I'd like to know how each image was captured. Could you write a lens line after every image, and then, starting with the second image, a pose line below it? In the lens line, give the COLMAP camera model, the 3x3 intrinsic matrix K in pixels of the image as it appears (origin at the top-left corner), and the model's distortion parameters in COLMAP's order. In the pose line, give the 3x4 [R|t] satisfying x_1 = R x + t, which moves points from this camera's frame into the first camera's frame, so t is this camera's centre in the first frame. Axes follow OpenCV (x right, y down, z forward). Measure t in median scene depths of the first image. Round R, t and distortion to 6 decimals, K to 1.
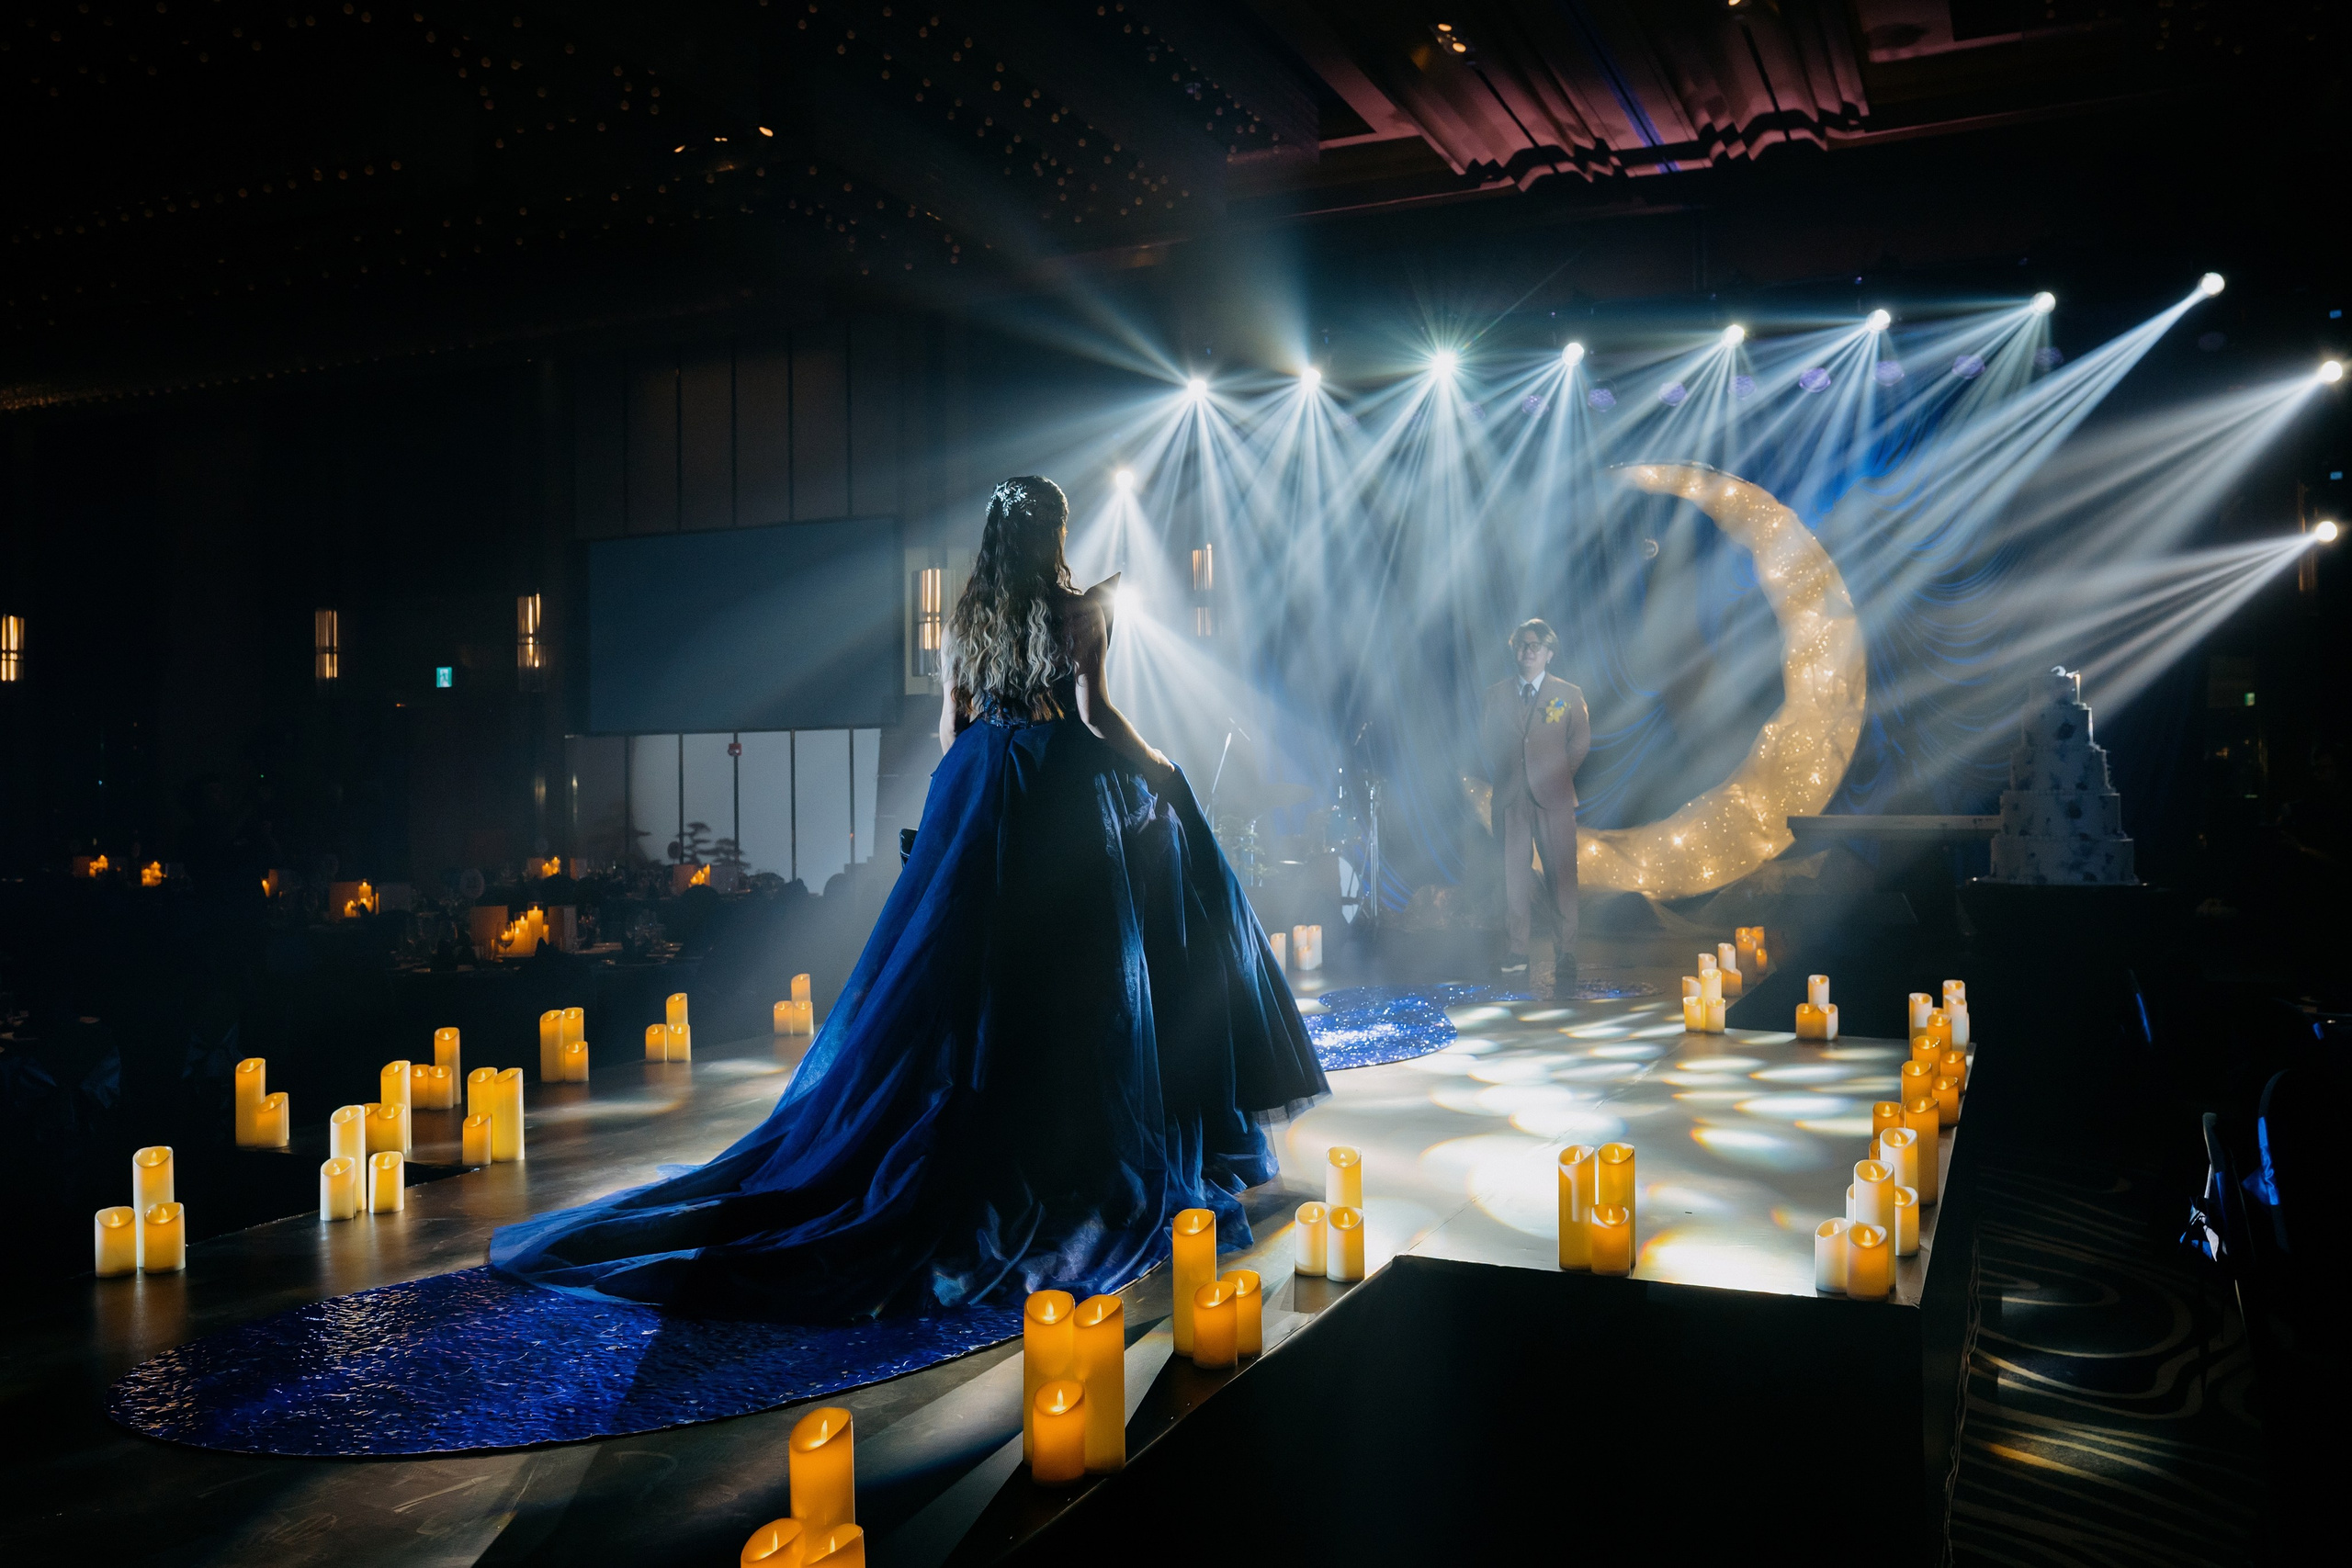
lens RADIAL K [[1938.6, 0, 1176.0], [0, 1938.6, 784.0], [0, 0, 1]] dist [0.002425, 0.003779]
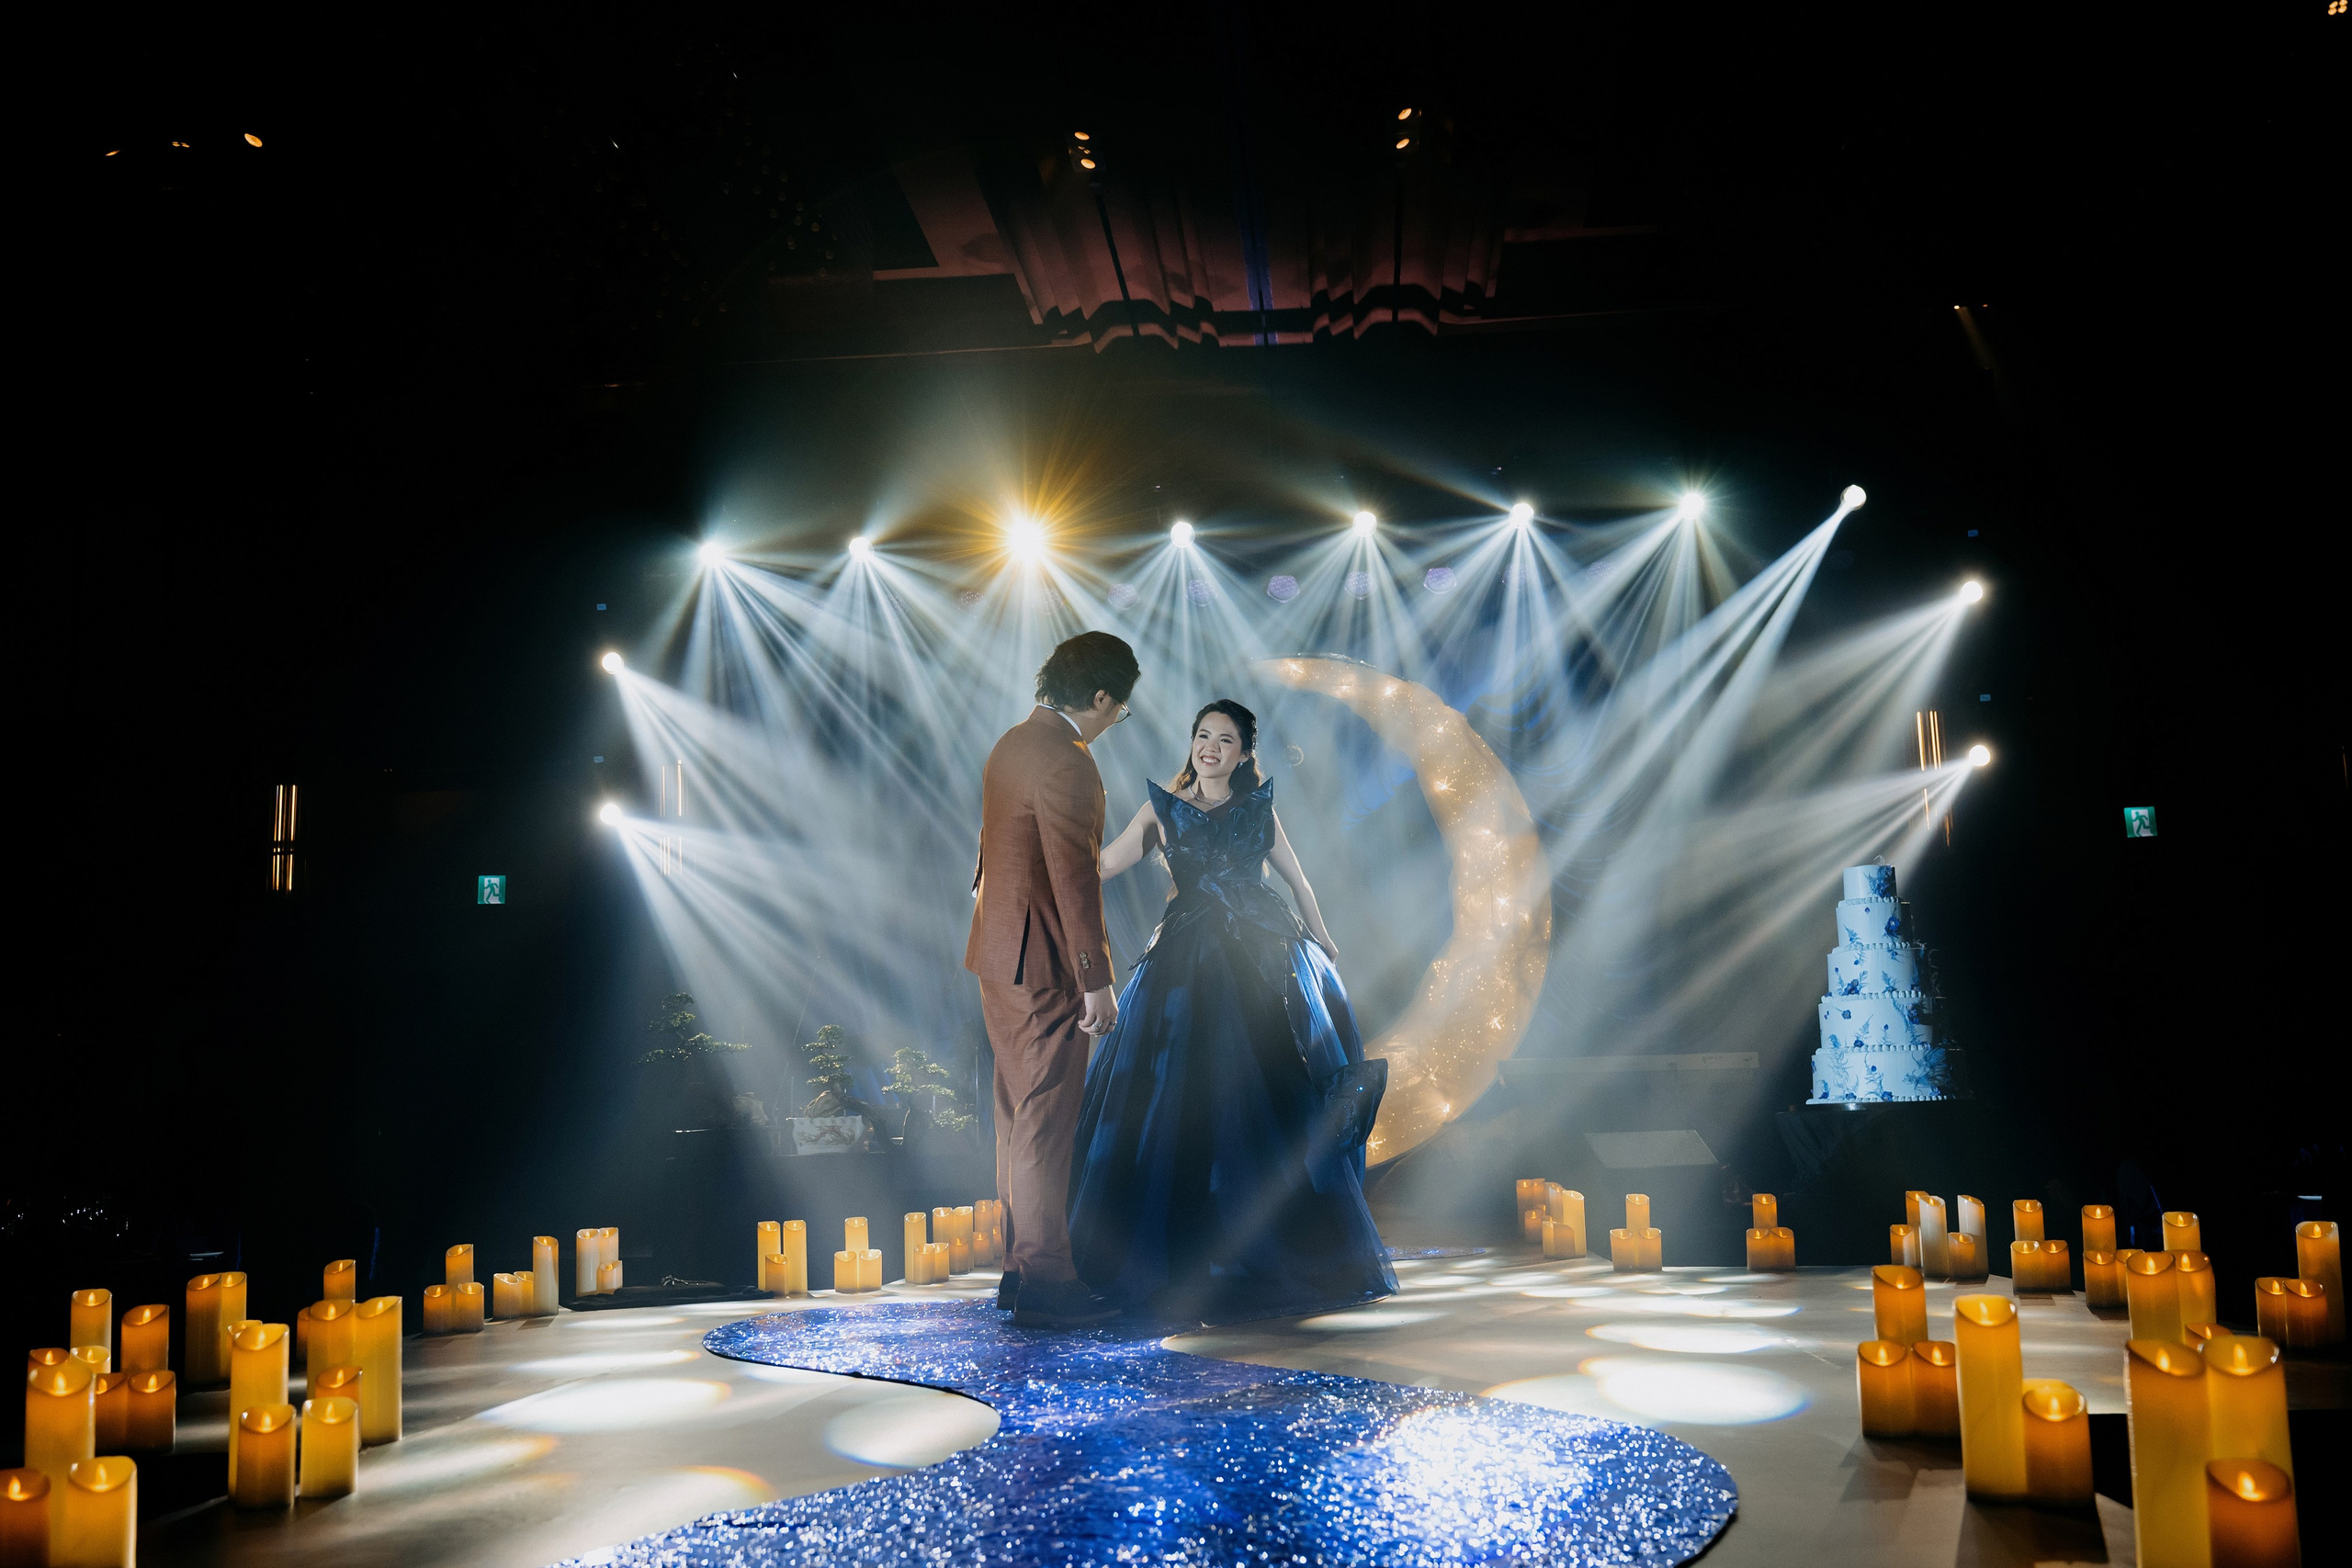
lens RADIAL K [[2299.2, 0, 1176.0], [0, 2299.2, 784.0], [0, 0, 1]] dist [-0.008124, 0.000380]
pose [[0.942878, 0.032390, 0.331559, -0.132428], [0.018160, 0.988785, -0.148236, 0.037536], [-0.332642, 0.145790, 0.931716, 0.078580]]
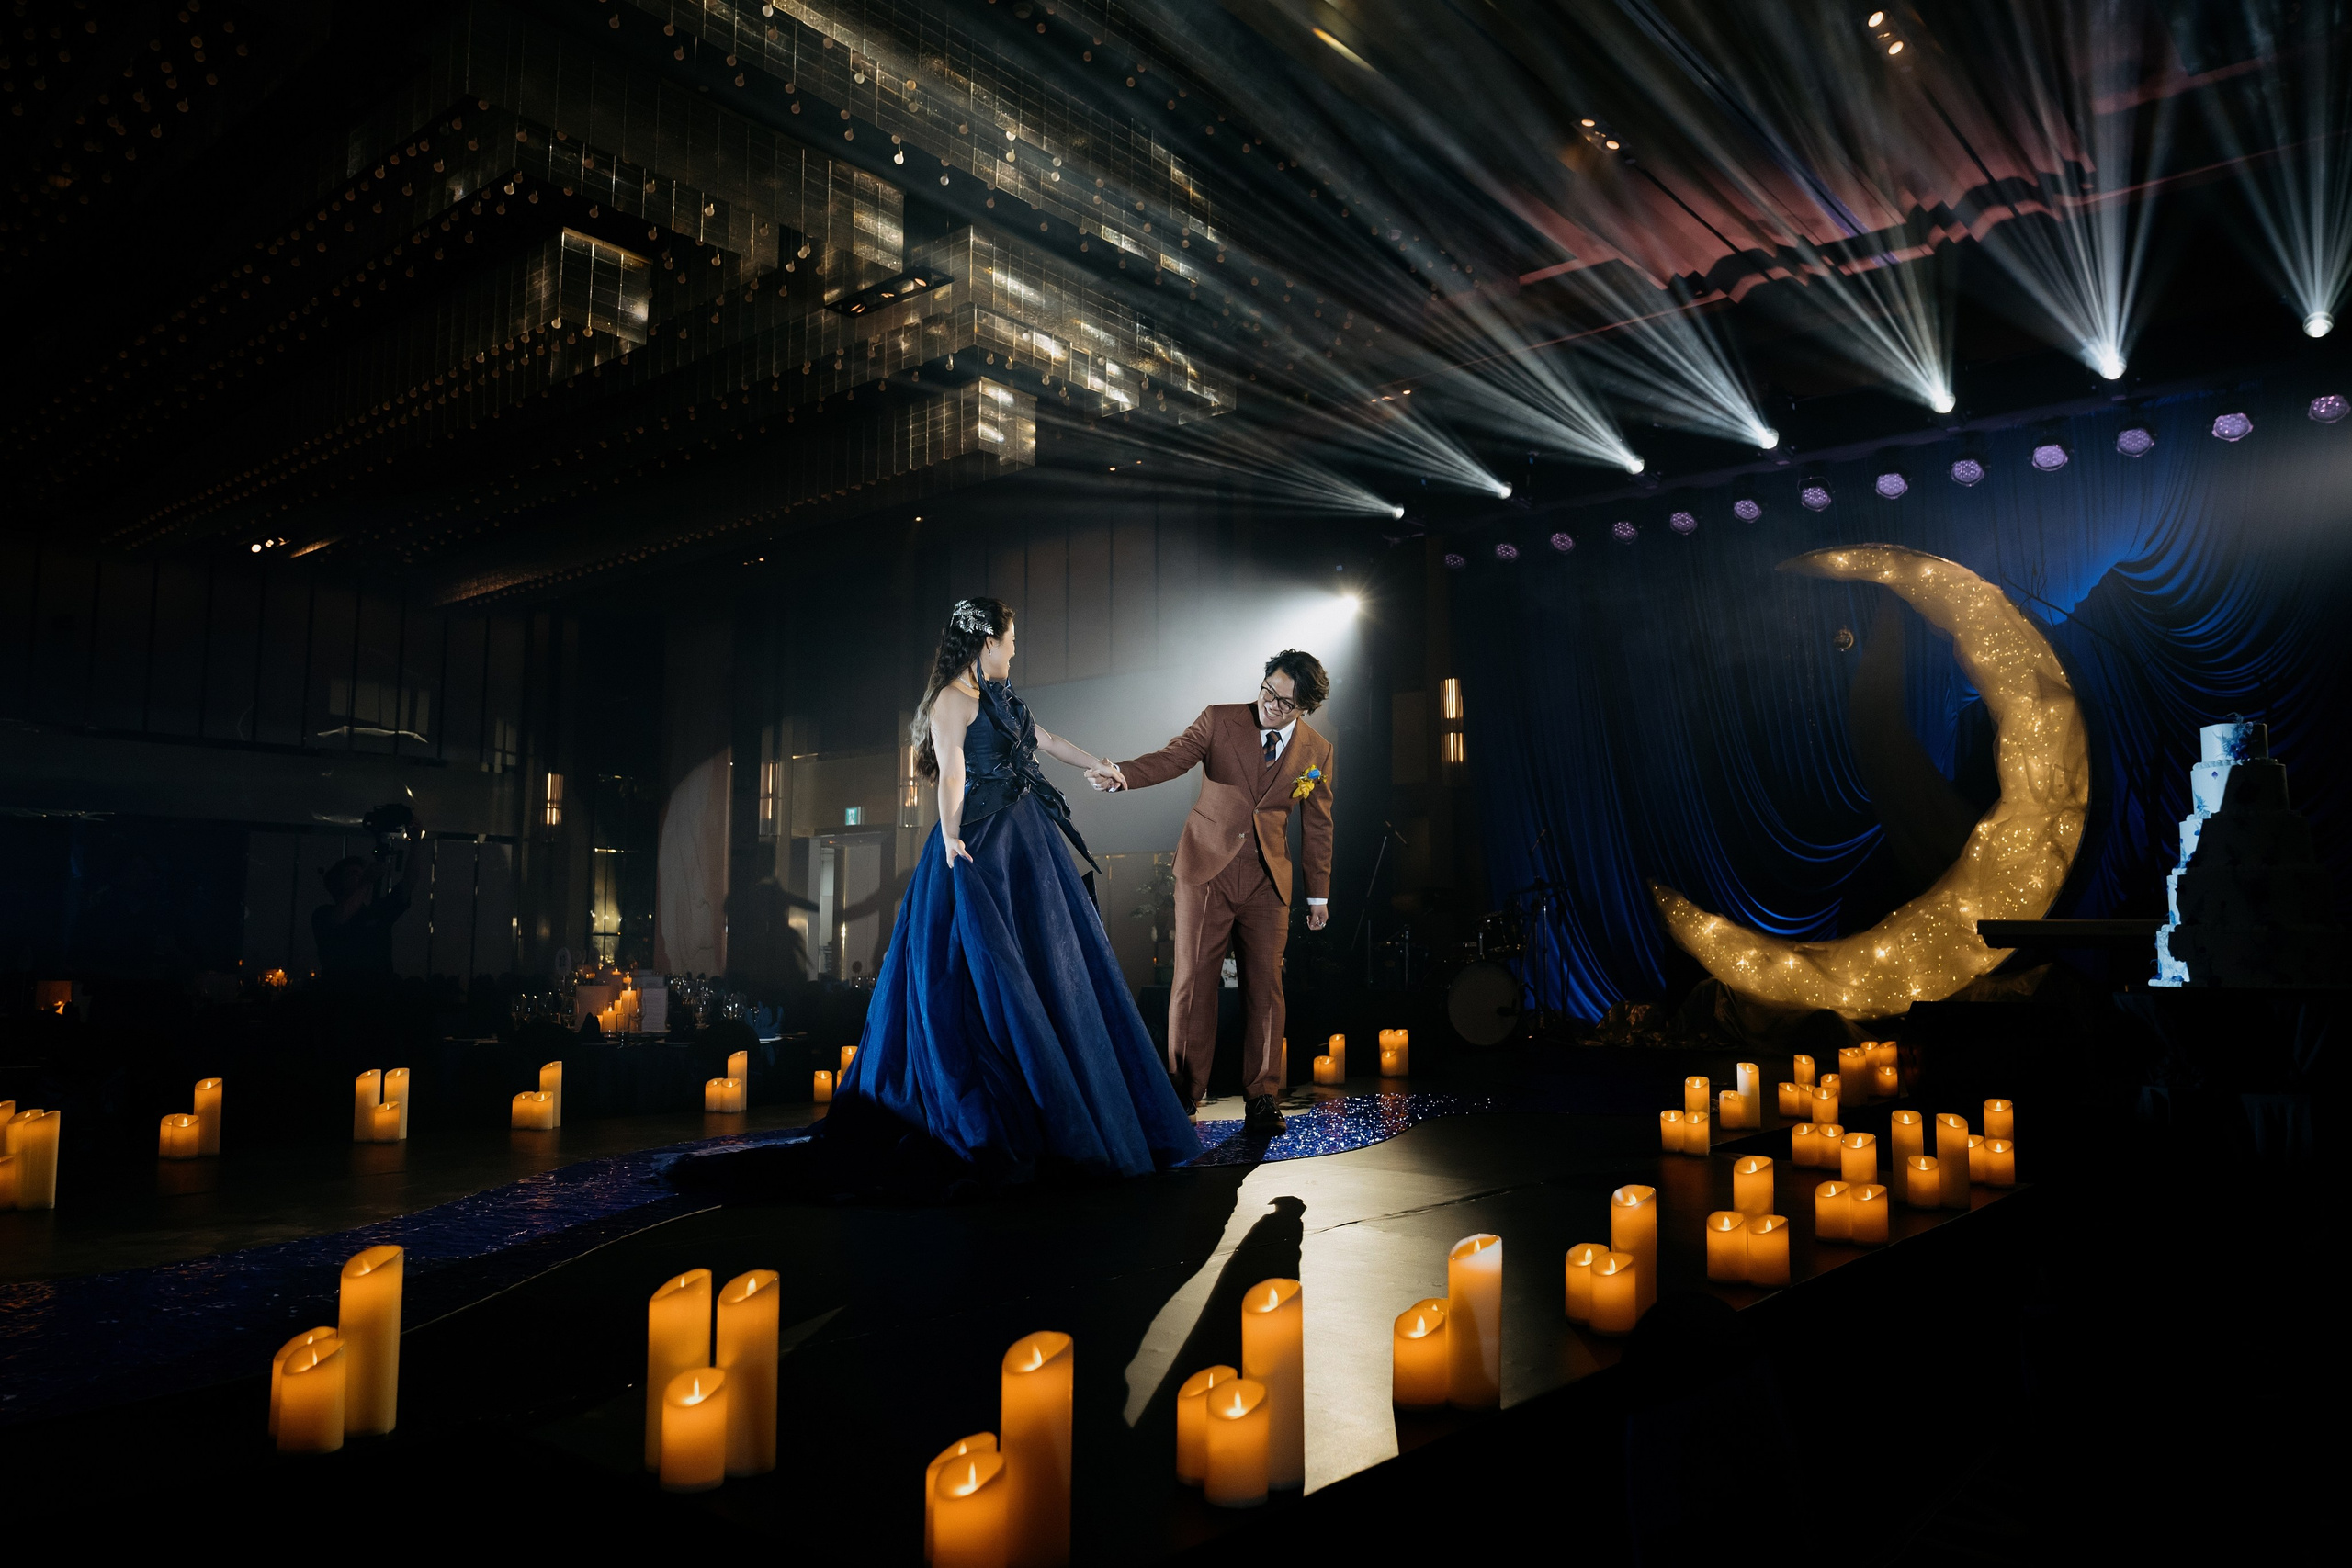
lens RADIAL K [[1616.2, 0, 1161.5], [0, 1616.2, 793.4], [0, 0, 1]] dist [-0.004665, -0.000588]
pose [[0.956974, -0.014607, -0.289805, 0.147906], [-0.010672, 0.996285, -0.085458, 0.022054], [0.289976, 0.084874, 0.953263, 0.160441]]
